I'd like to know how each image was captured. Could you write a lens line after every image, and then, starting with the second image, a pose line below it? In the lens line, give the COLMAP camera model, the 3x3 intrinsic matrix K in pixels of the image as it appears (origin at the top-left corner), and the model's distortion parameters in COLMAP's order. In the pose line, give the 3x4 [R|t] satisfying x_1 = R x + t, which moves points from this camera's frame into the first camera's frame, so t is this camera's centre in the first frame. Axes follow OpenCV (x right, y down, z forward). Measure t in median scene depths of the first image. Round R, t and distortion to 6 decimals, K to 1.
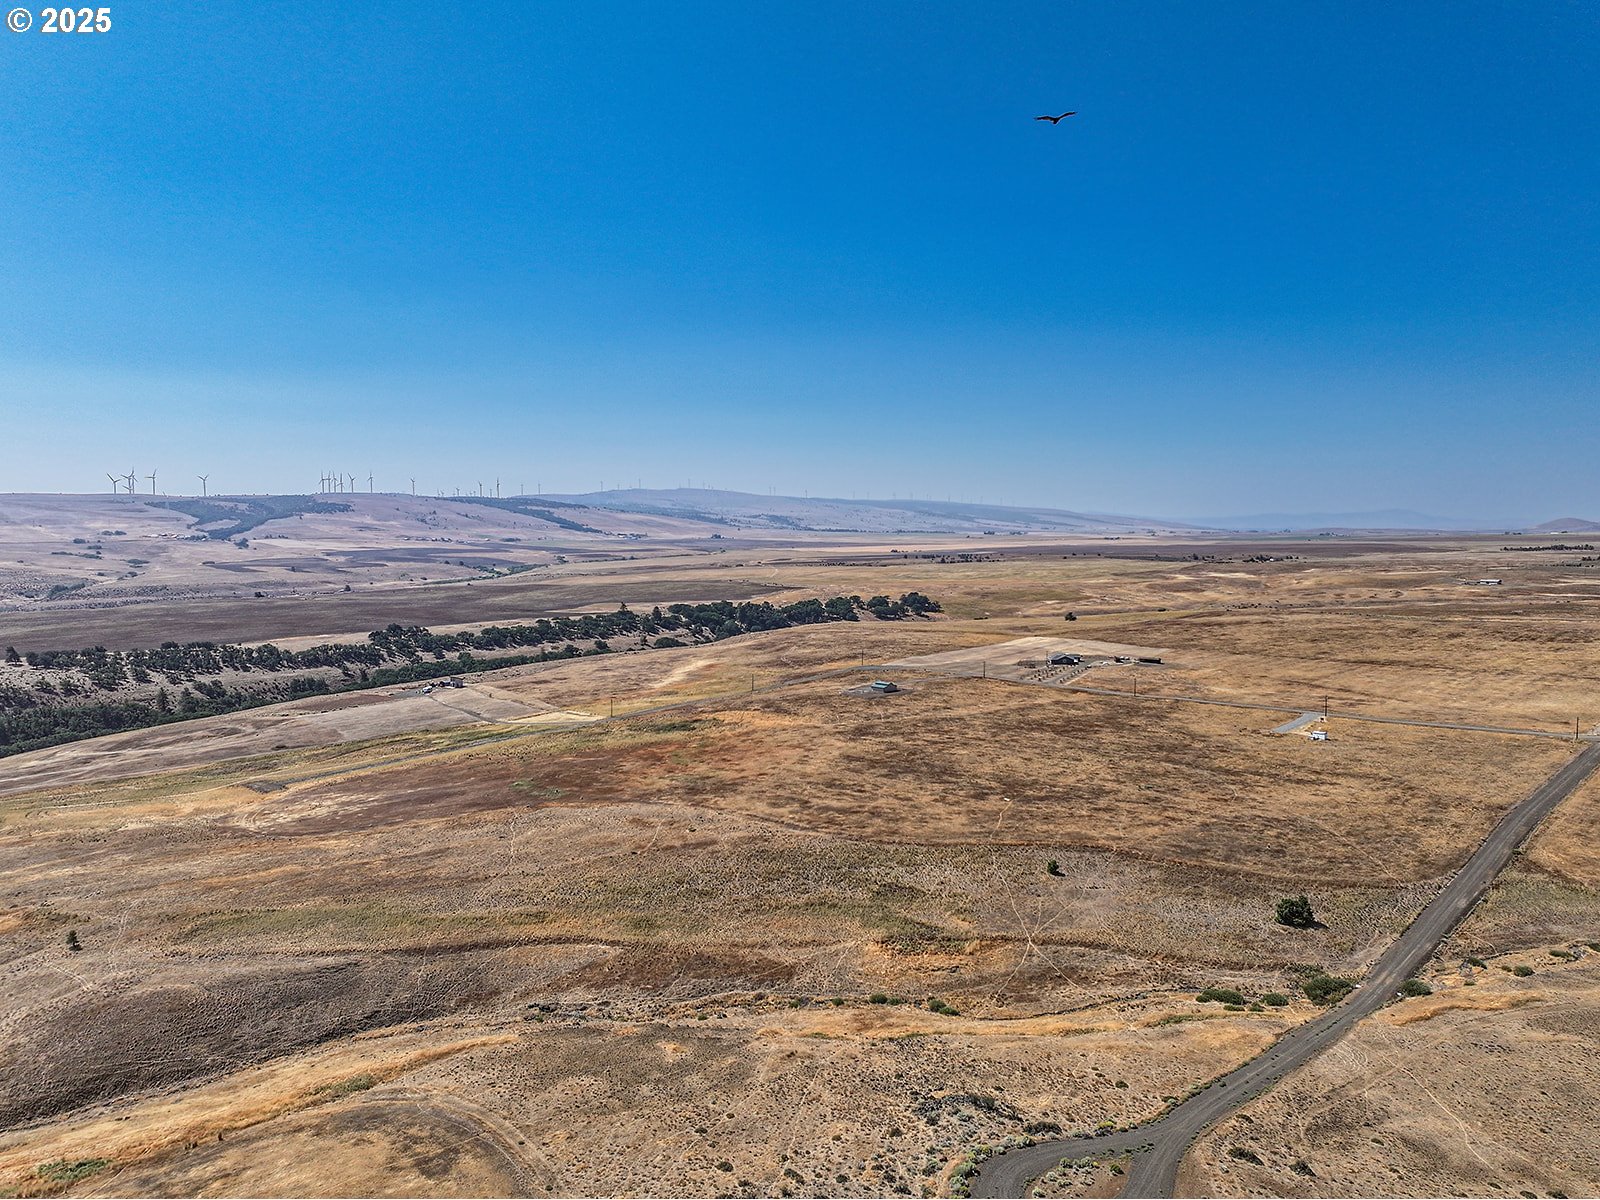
lens RADIAL K [[1125.9, 0, 796.0], [0, 1125.9, 586.3], [0, 0, 1]] dist [-0.000305, 0.012721]
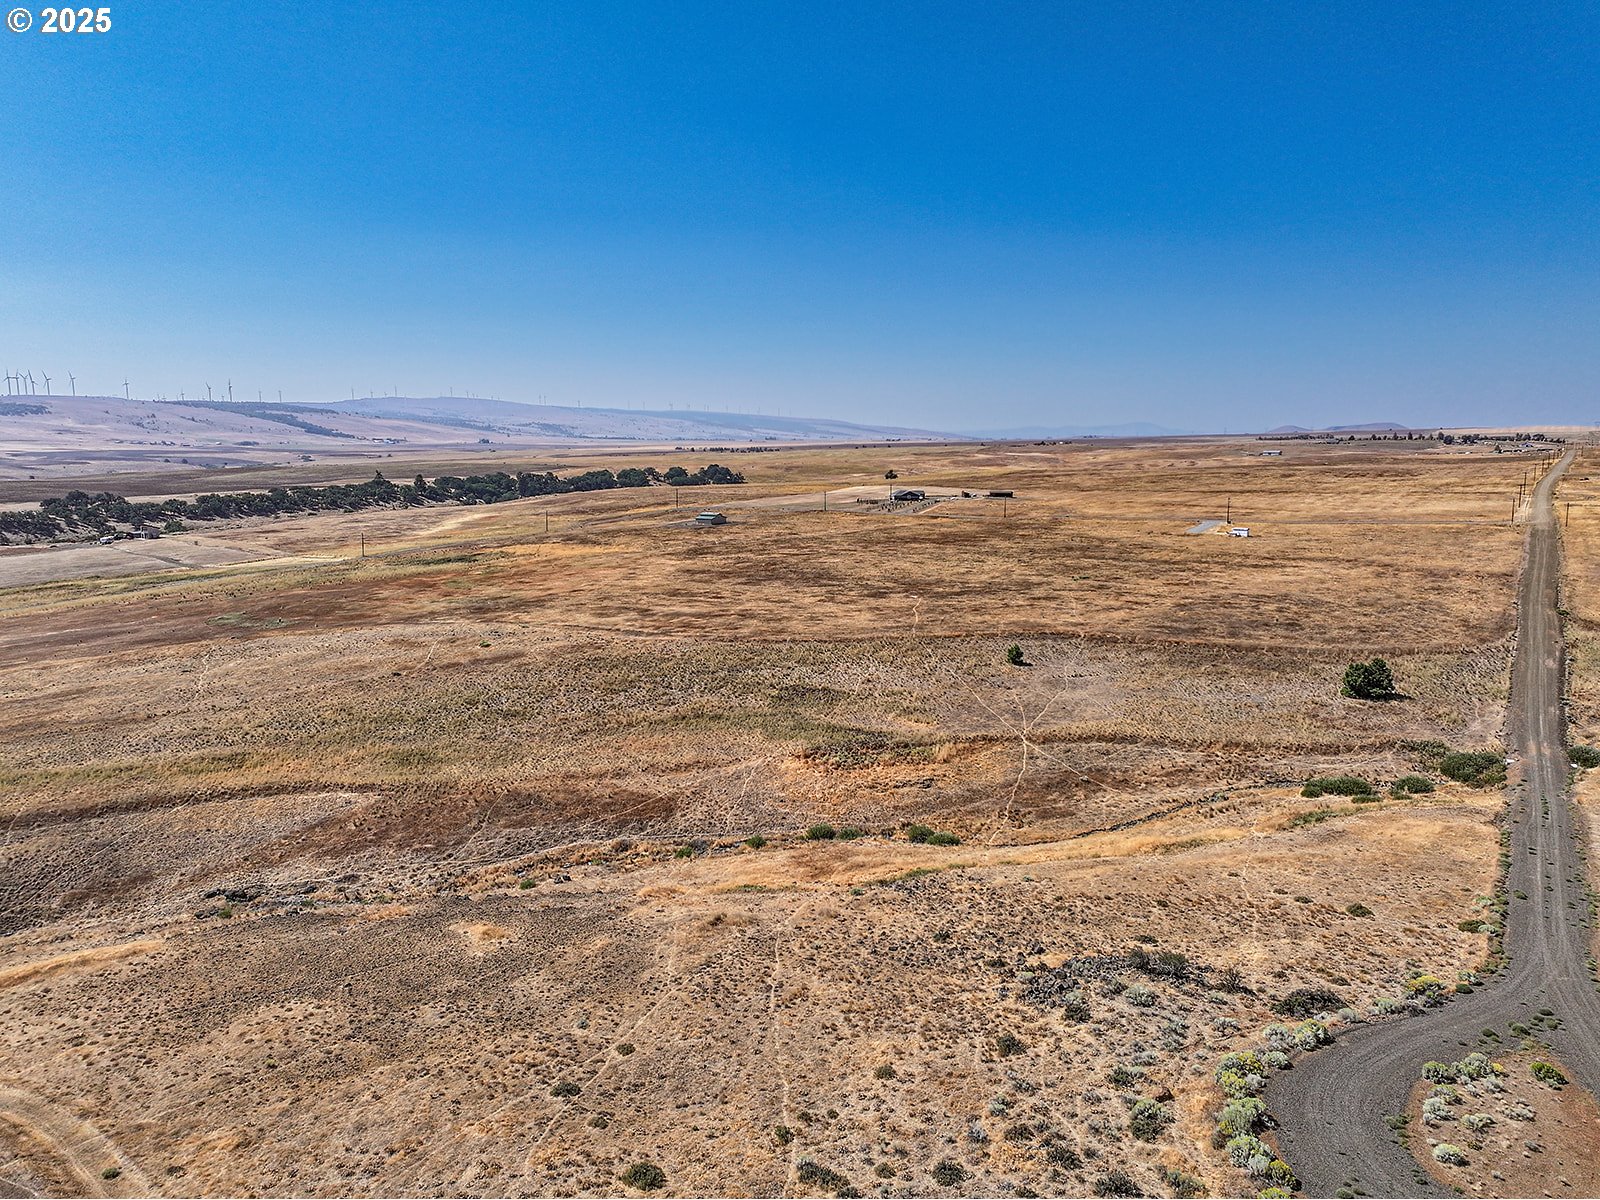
lens RADIAL K [[1125.9, 0, 799.8], [0, 1125.9, 601.5], [0, 0, 1]] dist [-0.000305, 0.012721]
pose [[0.979785, -0.032631, 0.197373, -0.048970], [0.015536, 0.996039, 0.087547, 0.166788], [-0.199448, -0.082711, 0.976411, 0.369791]]
